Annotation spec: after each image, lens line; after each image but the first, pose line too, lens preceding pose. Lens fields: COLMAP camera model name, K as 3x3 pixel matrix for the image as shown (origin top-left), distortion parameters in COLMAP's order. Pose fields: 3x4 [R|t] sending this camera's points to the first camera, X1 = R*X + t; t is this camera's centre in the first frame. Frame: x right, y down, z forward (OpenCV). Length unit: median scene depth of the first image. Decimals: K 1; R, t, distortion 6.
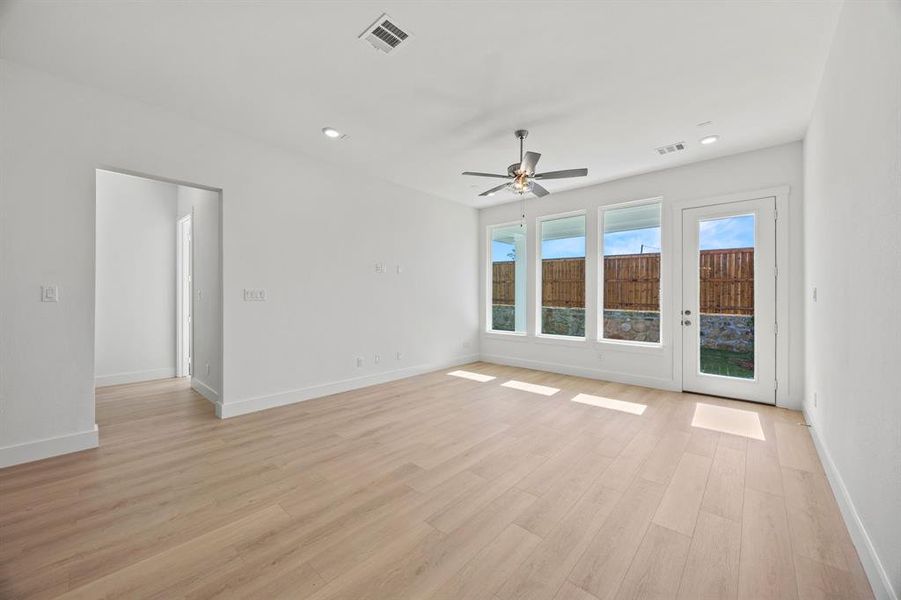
lens RADIAL K [[341.9, 0, 447.7], [0, 341.9, 296.7], [0, 0, 1]] dist [0.000912, 0.000049]
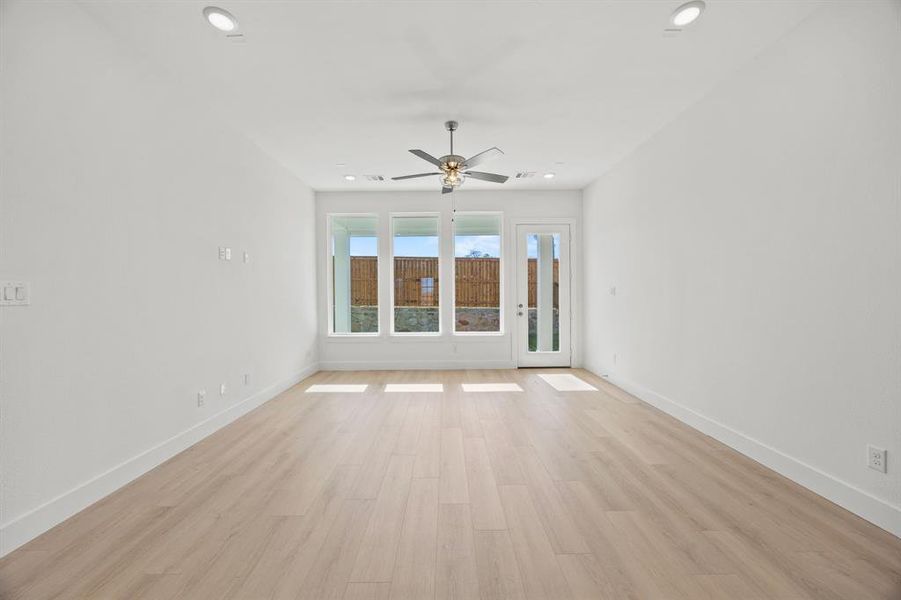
lens RADIAL K [[341.9, 0, 447.7], [0, 341.9, 296.7], [0, 0, 1]] dist [0.000912, 0.000049]
pose [[0.740886, -0.010992, 0.671541, -0.293015], [0.008841, 0.999939, 0.006613, 0.001209], [-0.671573, 0.001038, 0.740938, 0.190761]]
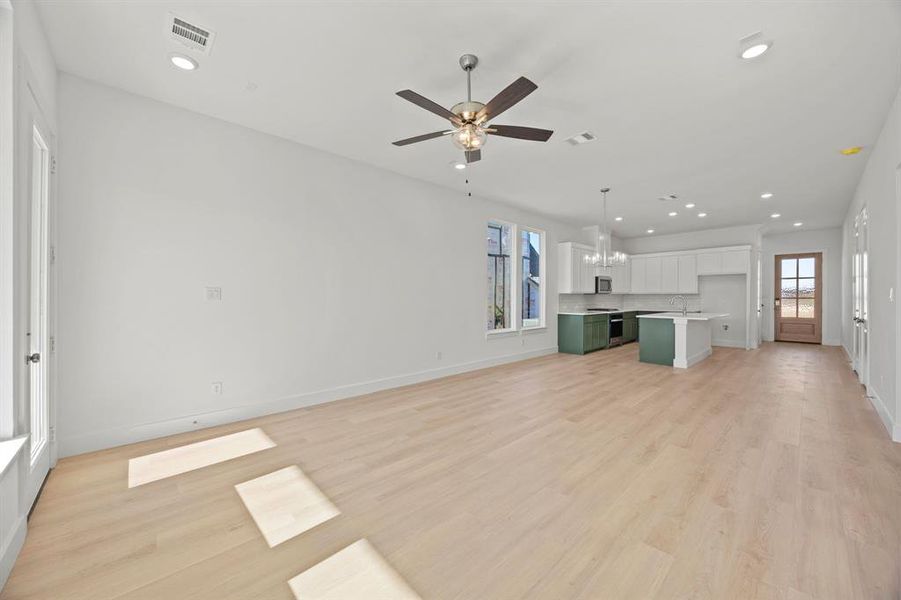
lens RADIAL K [[337.4, 0, 456.5], [0, 337.4, 298.6], [0, 0, 1]] dist [0.014449, -0.000005]
pose [[-0.997888, -0.006167, 0.064664, 0.128415], [-0.006092, 0.999981, 0.001358, 0.003656], [-0.064671, 0.000961, -0.997906, 1.102179]]
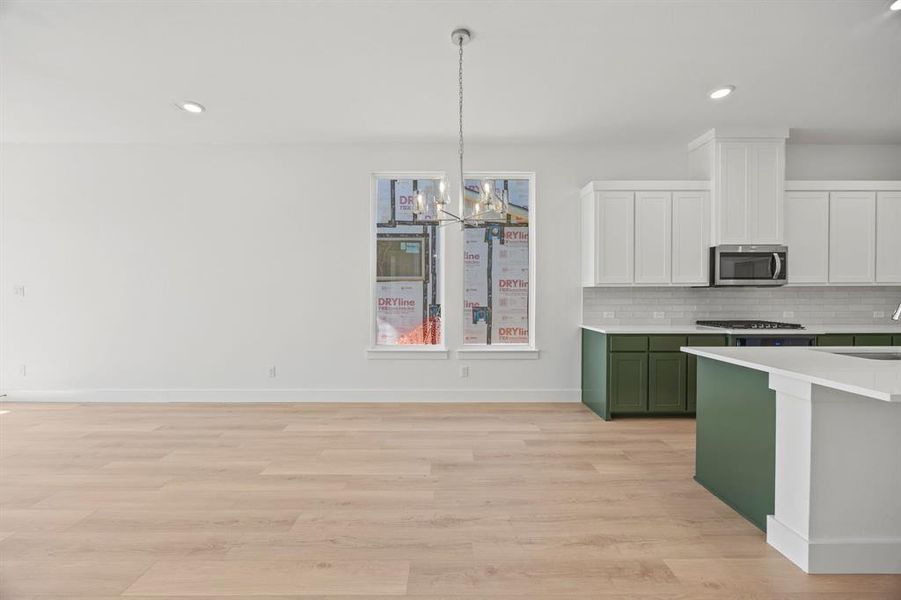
lens RADIAL K [[341.9, 0, 447.7], [0, 341.9, 296.7], [0, 0, 1]] dist [0.000912, 0.000049]
pose [[-0.678610, -0.012085, 0.734399, -0.546360], [-0.007317, 0.999926, 0.009693, -0.003288], [-0.734462, 0.001204, -0.678649, 0.371385]]
